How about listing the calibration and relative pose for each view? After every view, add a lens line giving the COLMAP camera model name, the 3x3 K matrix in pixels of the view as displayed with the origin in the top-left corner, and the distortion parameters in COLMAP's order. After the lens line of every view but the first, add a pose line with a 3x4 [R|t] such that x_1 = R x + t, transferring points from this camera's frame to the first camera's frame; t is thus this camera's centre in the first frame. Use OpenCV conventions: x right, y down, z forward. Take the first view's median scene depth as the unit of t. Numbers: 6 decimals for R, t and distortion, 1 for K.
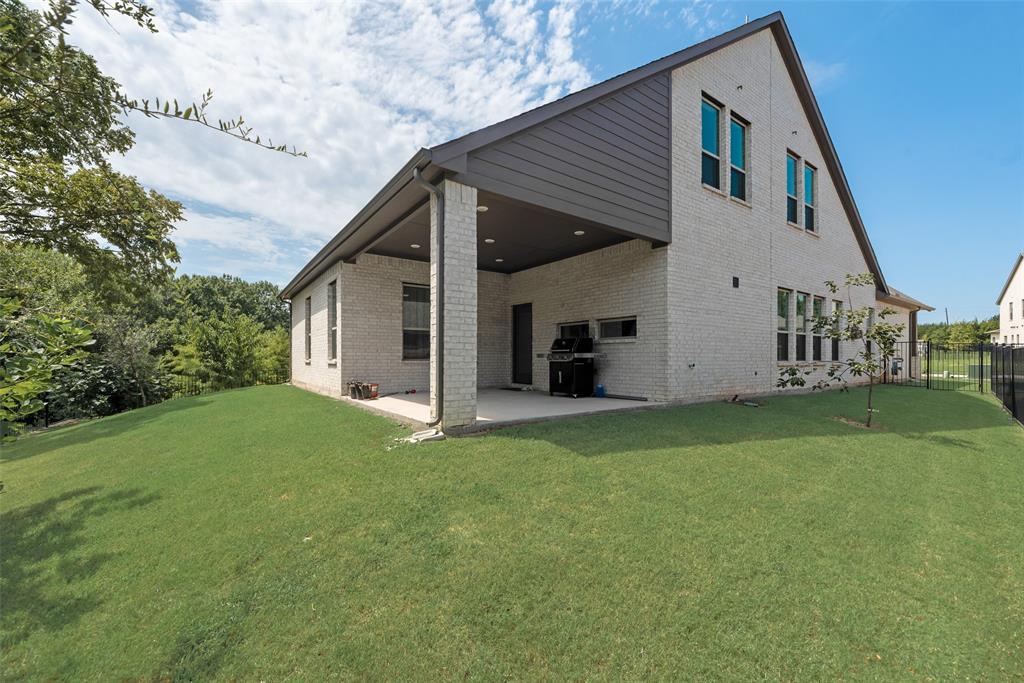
lens RADIAL K [[411.6, 0, 513.0], [0, 411.6, 357.4], [0, 0, 1]] dist [0.000240, 0.000013]
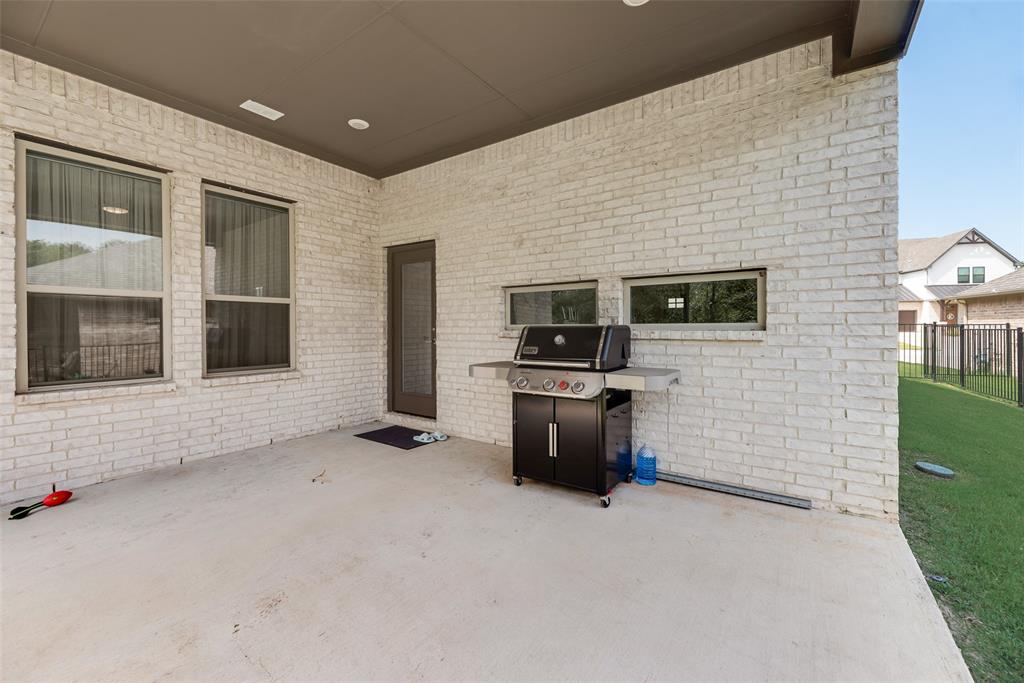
lens RADIAL K [[423.1, 0, 512.0], [0, 423.1, 341.5], [0, 0, 1]] dist [0.000864, 0.000144]
pose [[0.944741, -0.010856, 0.327637, -0.033475], [0.001226, 0.999561, 0.029587, -0.043518], [-0.327814, -0.027550, 0.944340, 0.657664]]
